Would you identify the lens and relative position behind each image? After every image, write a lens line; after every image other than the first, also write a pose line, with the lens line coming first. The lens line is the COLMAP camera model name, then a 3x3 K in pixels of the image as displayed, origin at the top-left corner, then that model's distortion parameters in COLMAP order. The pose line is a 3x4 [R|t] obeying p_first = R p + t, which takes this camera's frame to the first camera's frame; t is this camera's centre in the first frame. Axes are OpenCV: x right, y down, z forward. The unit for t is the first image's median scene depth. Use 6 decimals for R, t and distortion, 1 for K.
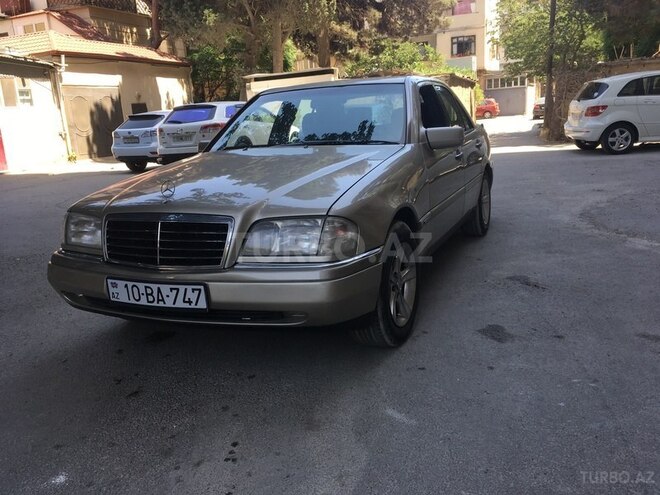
lens RADIAL K [[563.4, 0, 328.8], [0, 563.4, 247.9], [0, 0, 1]] dist [0.047077, -0.040973]
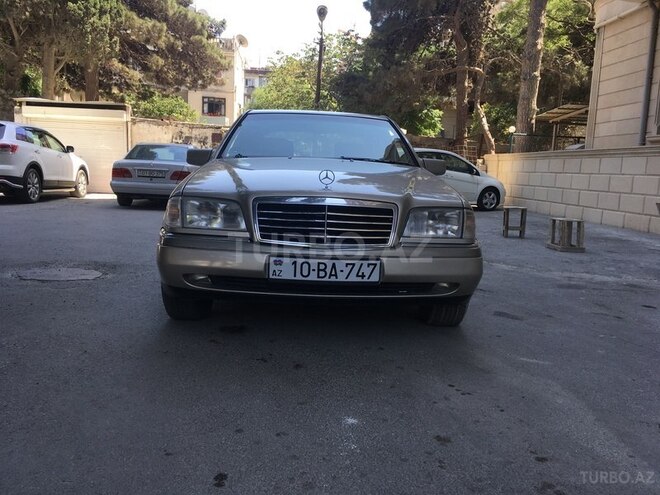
lens RADIAL K [[563.4, 0, 329.7], [0, 563.4, 248.7], [0, 0, 1]] dist [0.047077, -0.040973]
pose [[0.888239, 0.040236, 0.457617, -0.794411], [0.004653, 0.995318, -0.096545, 0.144933], [-0.459358, 0.087884, 0.883893, 0.033767]]
